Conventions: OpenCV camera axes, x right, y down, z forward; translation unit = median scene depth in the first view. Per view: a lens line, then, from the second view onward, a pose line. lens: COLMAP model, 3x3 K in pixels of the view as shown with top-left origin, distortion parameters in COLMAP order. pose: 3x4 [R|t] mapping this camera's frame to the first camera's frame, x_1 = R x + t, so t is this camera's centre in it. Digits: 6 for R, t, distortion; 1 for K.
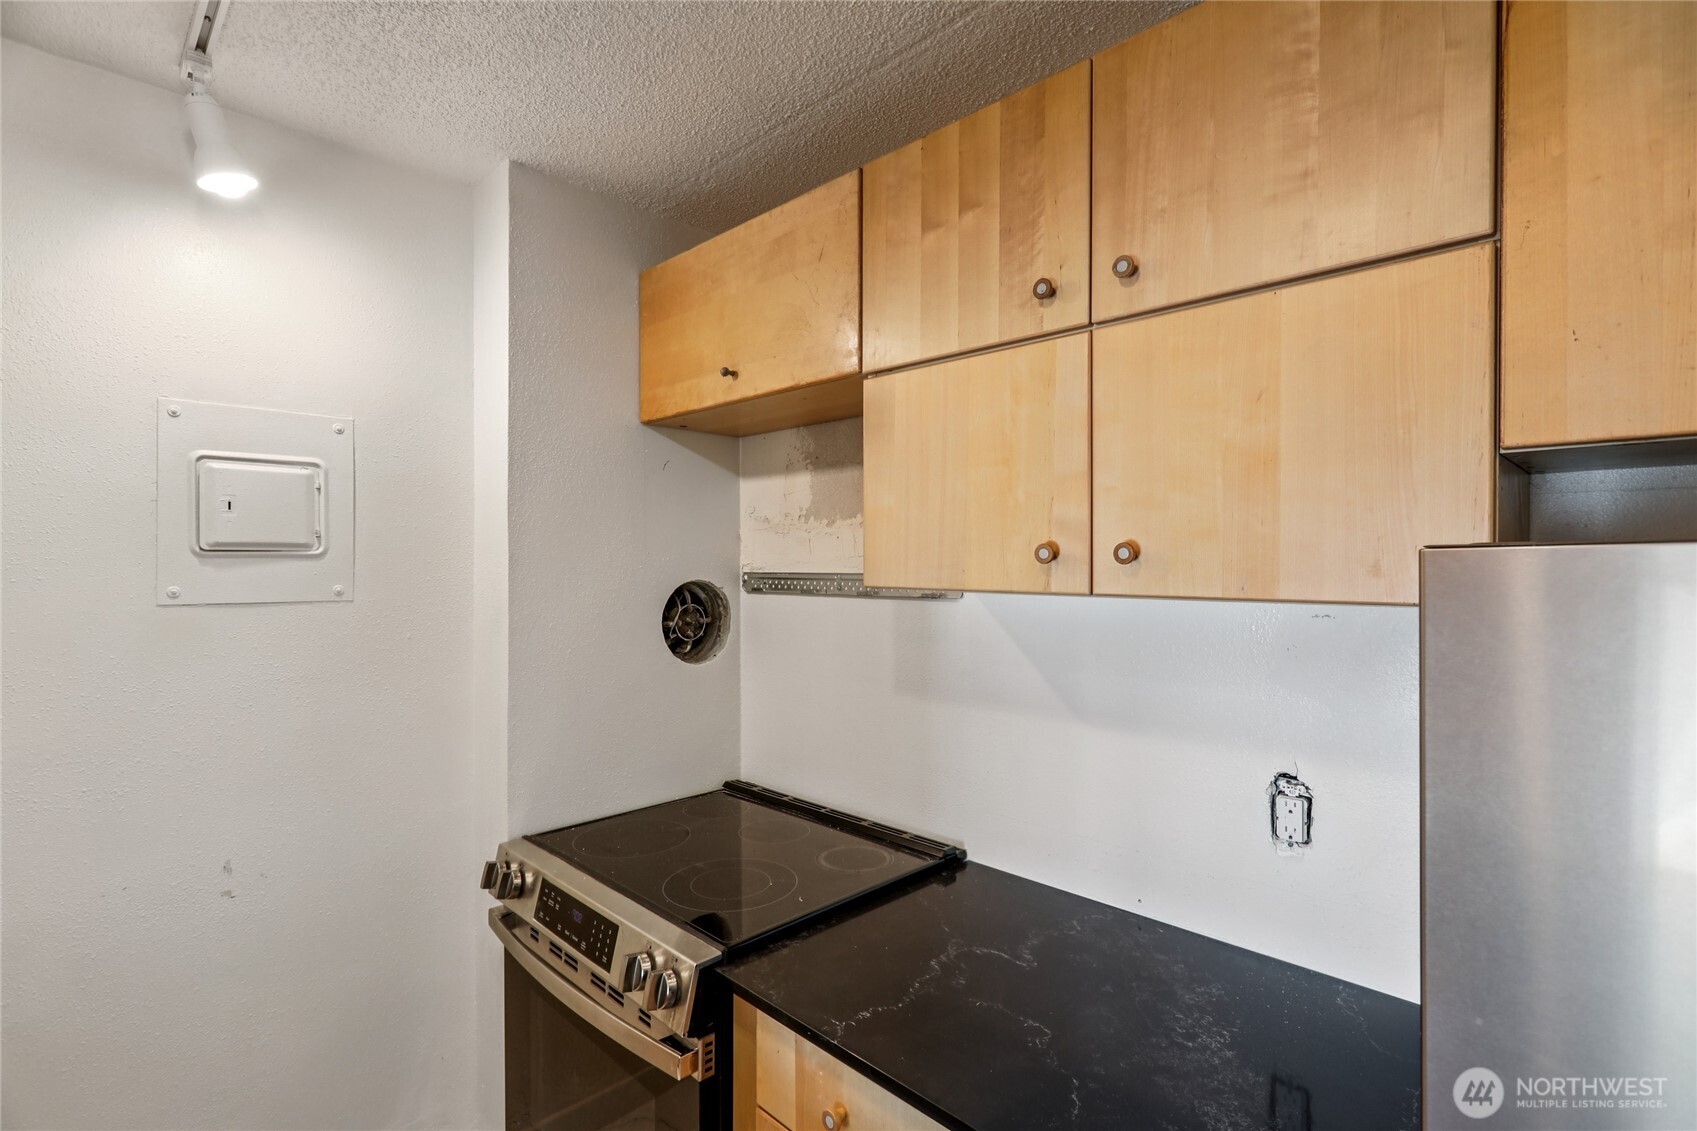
lens RADIAL K [[796.0, 0, 852.0], [0, 796.0, 567.8], [0, 0, 1]] dist [0.000434, -0.000291]
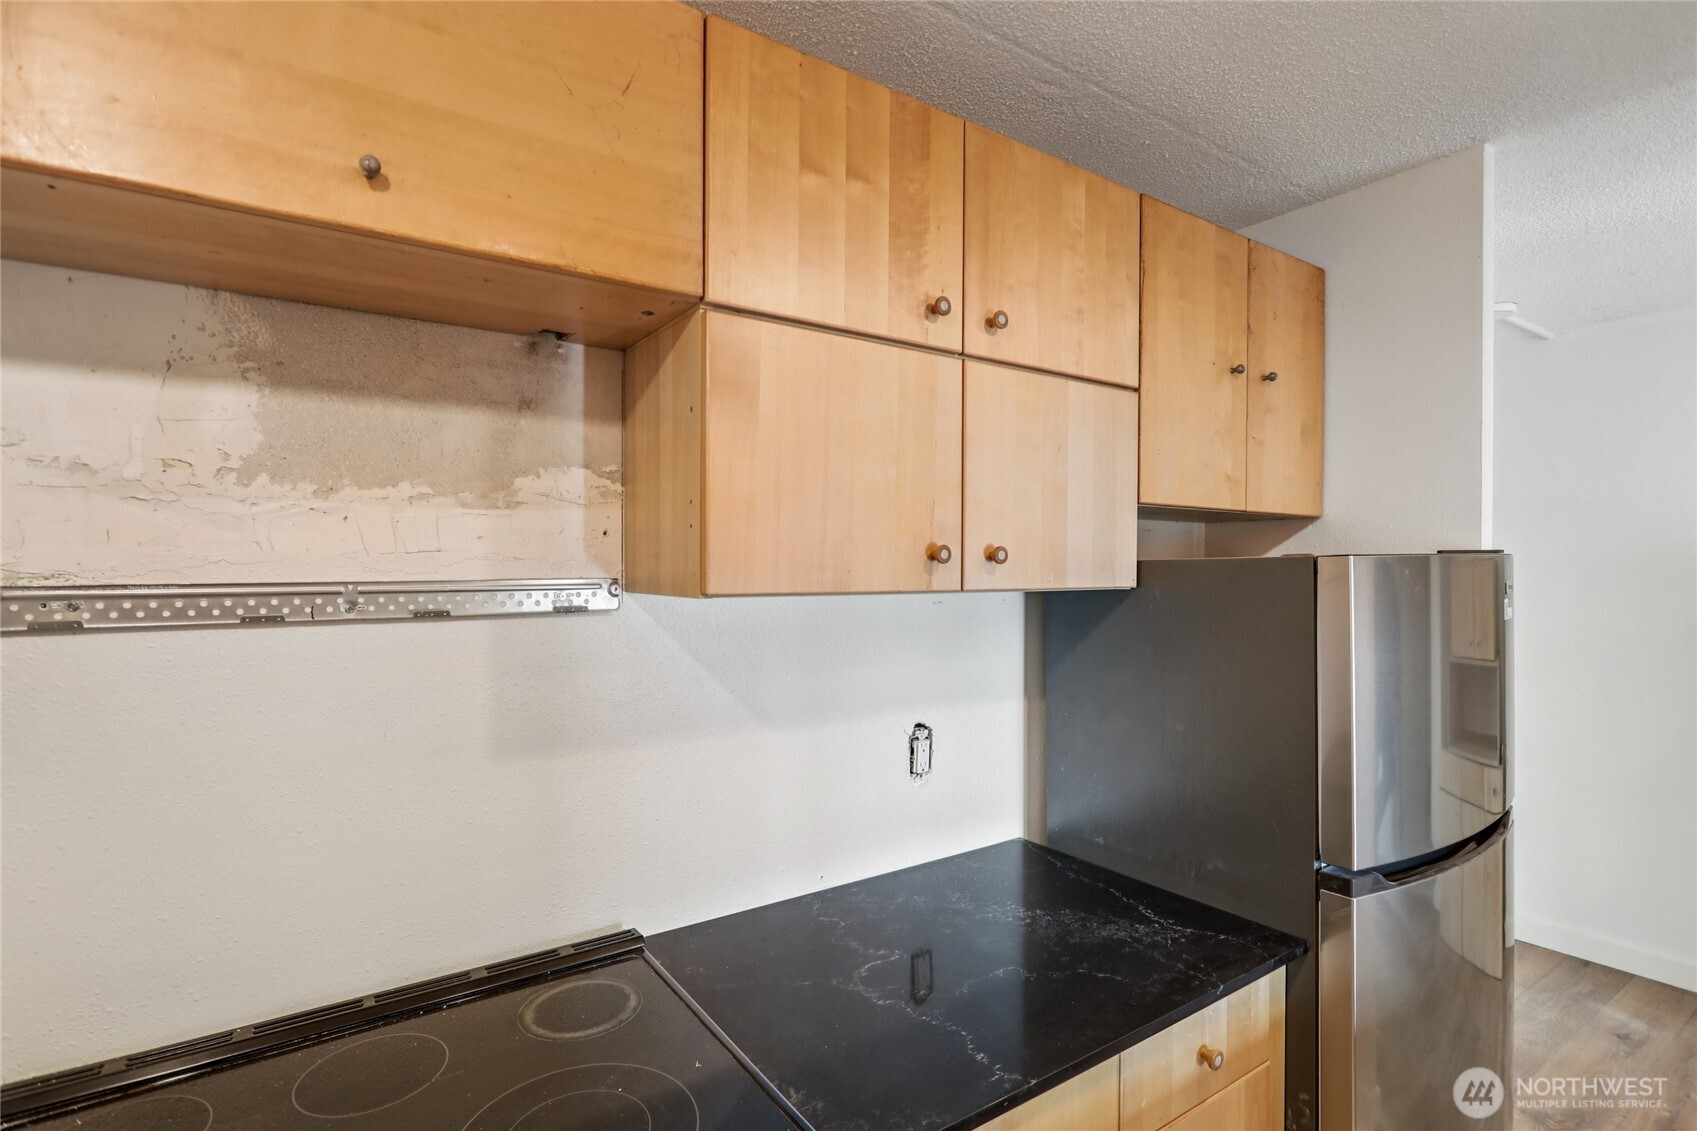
lens RADIAL K [[823.9, 0, 846.3], [0, 823.9, 583.0], [0, 0, 1]] dist [-0.018794, 0.000199]
pose [[0.190888, -0.019697, 0.981414, -0.818826], [0.007566, 0.999798, 0.018594, -0.000857], [-0.981583, 0.003876, 0.190998, 0.859933]]
